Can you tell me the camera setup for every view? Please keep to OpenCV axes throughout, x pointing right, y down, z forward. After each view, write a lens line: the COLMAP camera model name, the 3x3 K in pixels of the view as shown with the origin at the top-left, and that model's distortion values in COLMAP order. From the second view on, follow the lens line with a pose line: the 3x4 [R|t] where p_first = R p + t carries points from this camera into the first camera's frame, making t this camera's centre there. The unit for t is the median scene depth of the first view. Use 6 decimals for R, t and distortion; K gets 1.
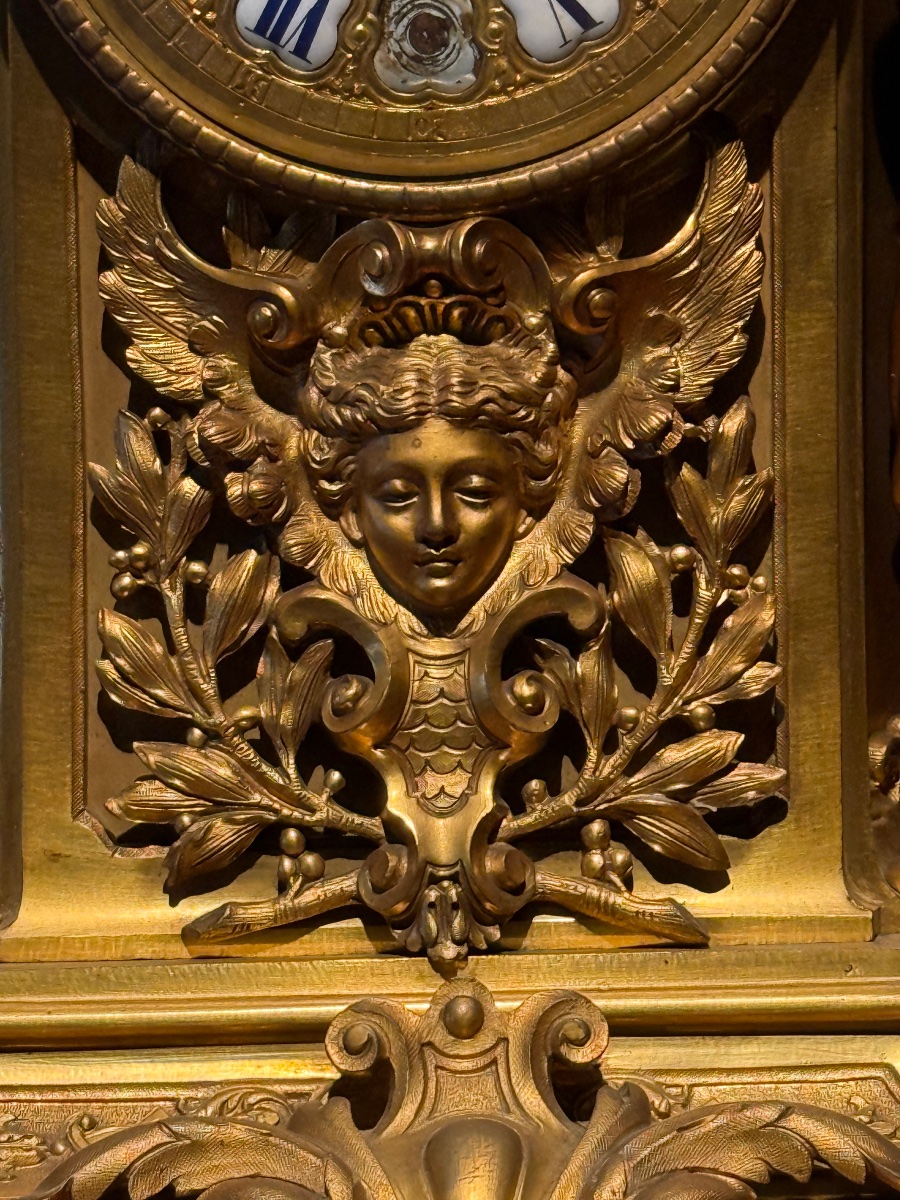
lens RADIAL K [[4419.8, 0, 453.4], [0, 4419.8, 673.9], [0, 0, 1]] dist [0.098498, 0.707130]
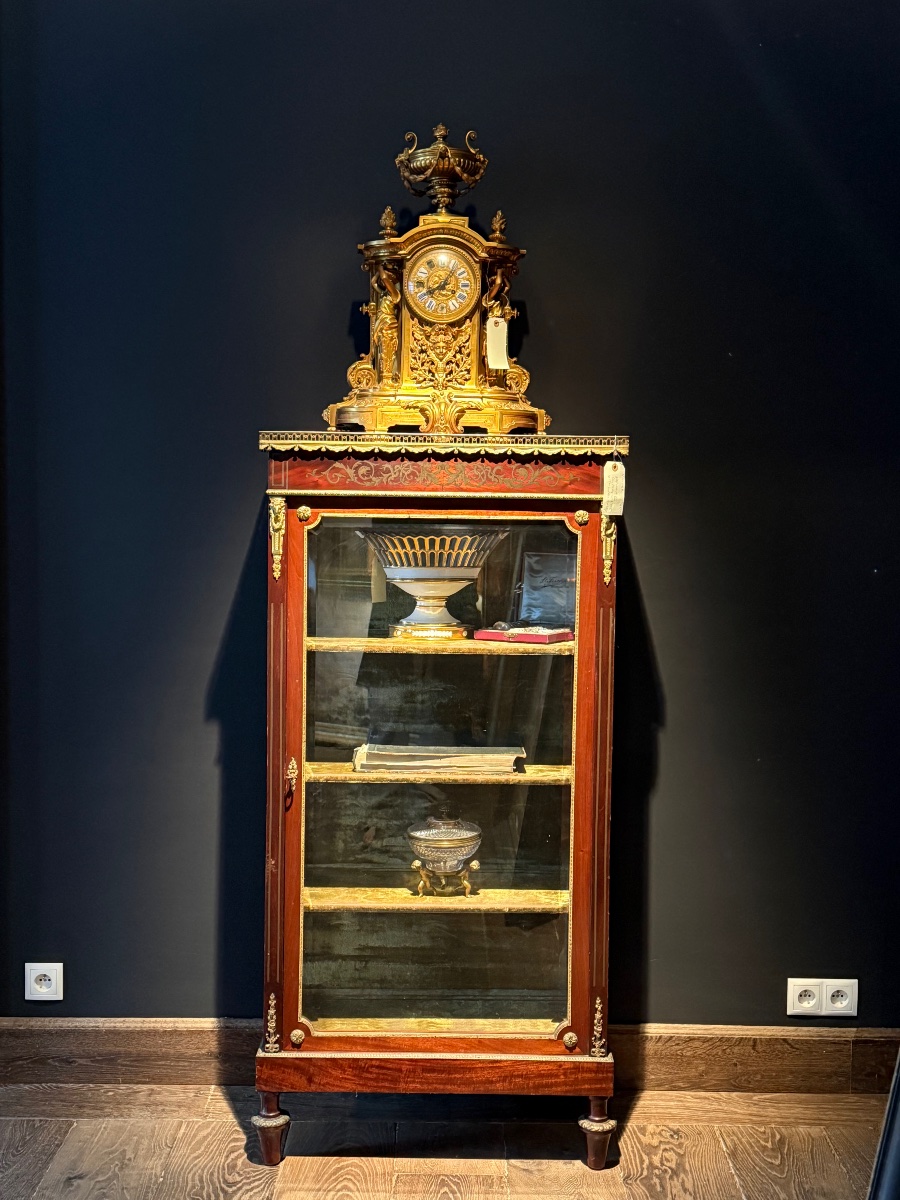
lens RADIAL K [[1501.3, 0, 450.9], [0, 1501.3, 636.2], [0, 0, 1]] dist [0.083951, -0.003834]
pose [[0.998211, 0.039653, 0.044755, -0.122920], [-0.042036, 0.997676, 0.053618, 0.488927], [-0.042525, -0.055403, 0.997558, -2.914913]]
